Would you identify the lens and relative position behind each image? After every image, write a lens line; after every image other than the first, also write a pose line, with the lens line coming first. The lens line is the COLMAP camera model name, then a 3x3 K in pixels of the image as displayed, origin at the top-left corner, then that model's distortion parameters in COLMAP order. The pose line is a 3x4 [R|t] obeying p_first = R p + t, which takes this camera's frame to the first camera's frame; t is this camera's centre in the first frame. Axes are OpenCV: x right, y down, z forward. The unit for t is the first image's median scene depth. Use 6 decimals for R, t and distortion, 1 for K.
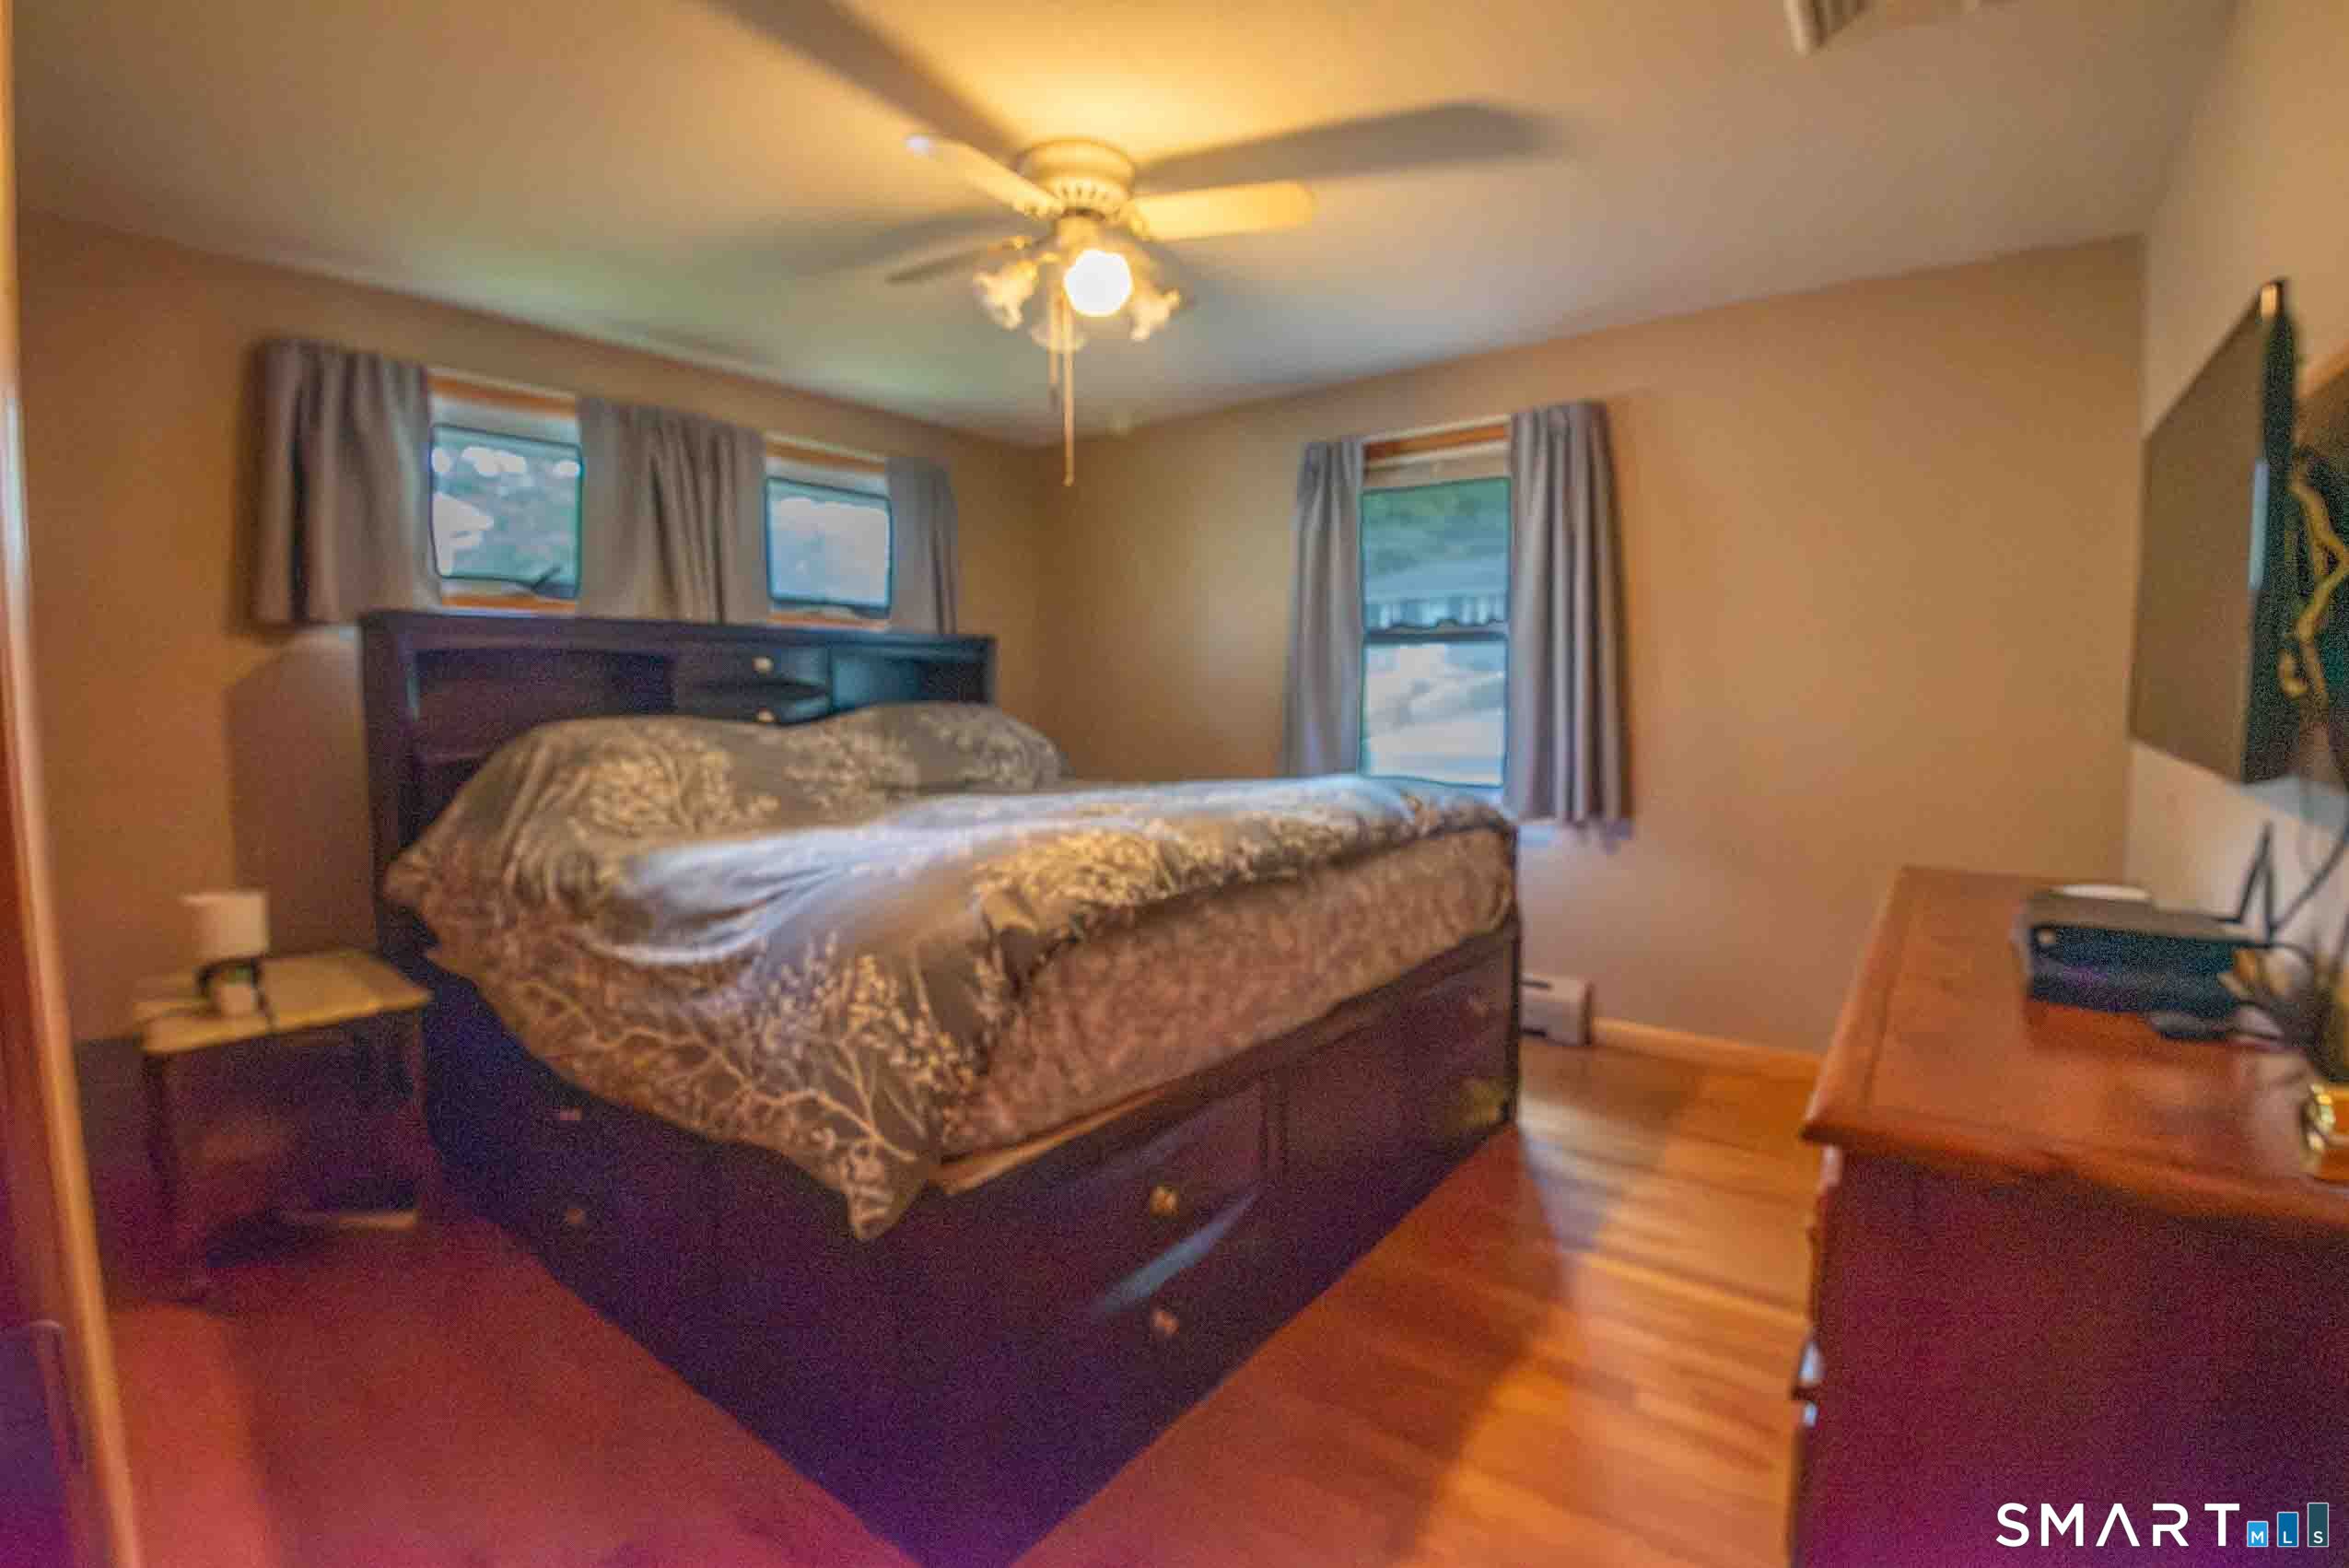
lens RADIAL K [[1085.4, 0, 1178.3], [0, 1085.4, 785.5], [0, 0, 1]] dist [0.000807, -0.000340]
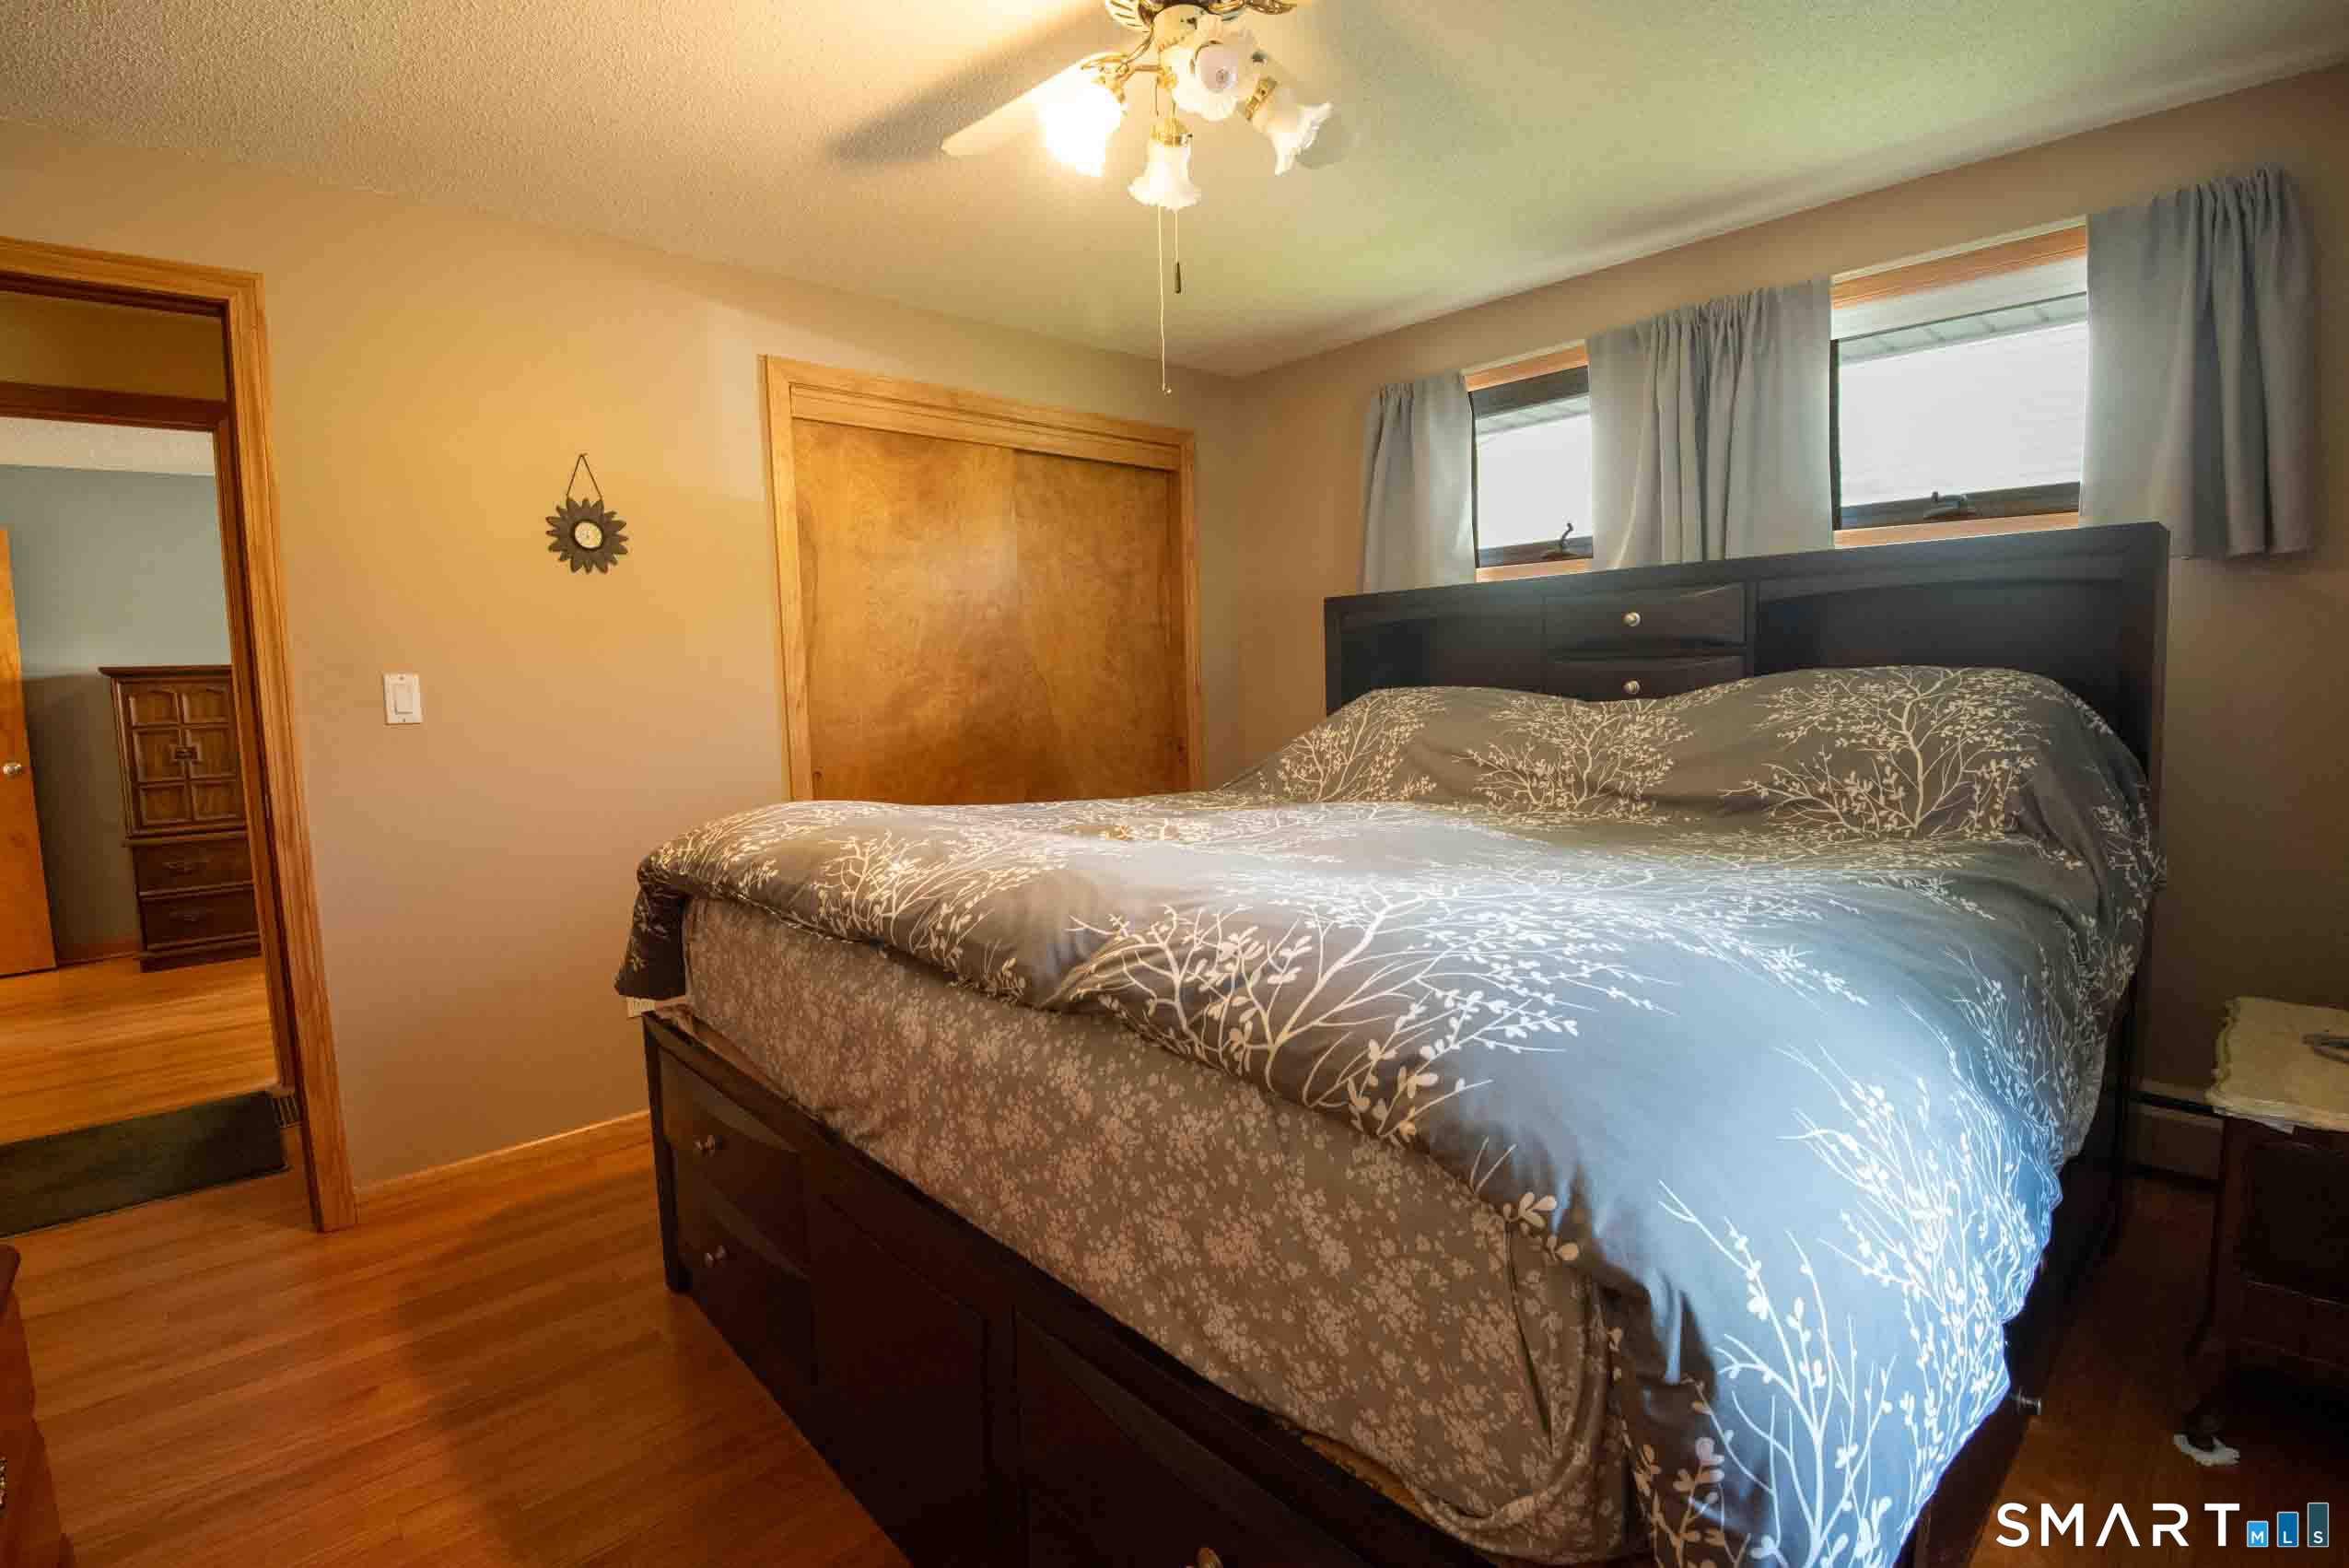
lens RADIAL K [[1085.4, 0, 1175.1], [0, 1085.4, 787.3], [0, 0, 1]] dist [0.000807, -0.000340]
pose [[-0.139411, 0.121146, -0.982796, 0.440077], [-0.072267, 0.988597, 0.132113, -0.069661], [0.987594, 0.089442, -0.129066, 0.768327]]
